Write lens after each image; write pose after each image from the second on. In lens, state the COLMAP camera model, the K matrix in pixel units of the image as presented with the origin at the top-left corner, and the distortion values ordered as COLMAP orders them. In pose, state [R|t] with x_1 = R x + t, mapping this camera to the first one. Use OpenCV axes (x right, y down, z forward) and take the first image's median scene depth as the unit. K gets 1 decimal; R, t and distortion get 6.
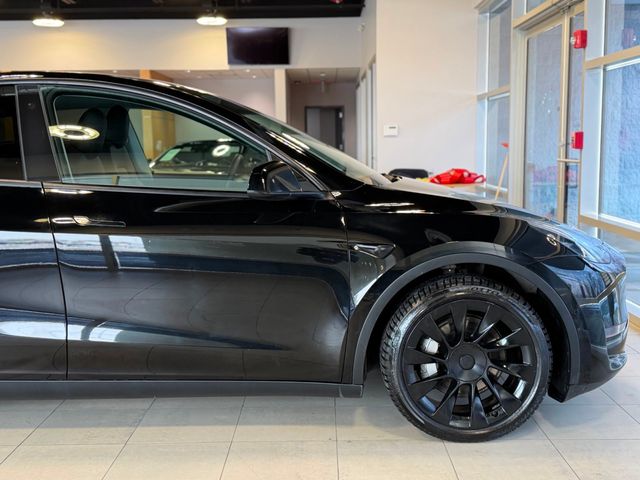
lens RADIAL K [[804.4, 0, 320.0], [0, 804.4, 240.0], [0, 0, 1]] dist [0.109134, -0.043532]
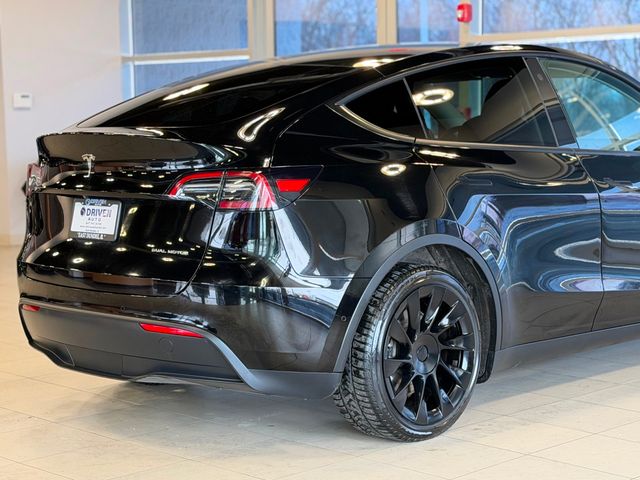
lens RADIAL K [[1340.4, 0, 320.0], [0, 1340.4, 240.0], [0, 0, 1]] dist [0.060199, 0.333607]
pose [[0.697733, -0.062870, 0.713594, -0.589371], [0.087244, 0.996184, 0.002462, 0.005138], [-0.711025, 0.060539, 0.700556, 0.000535]]
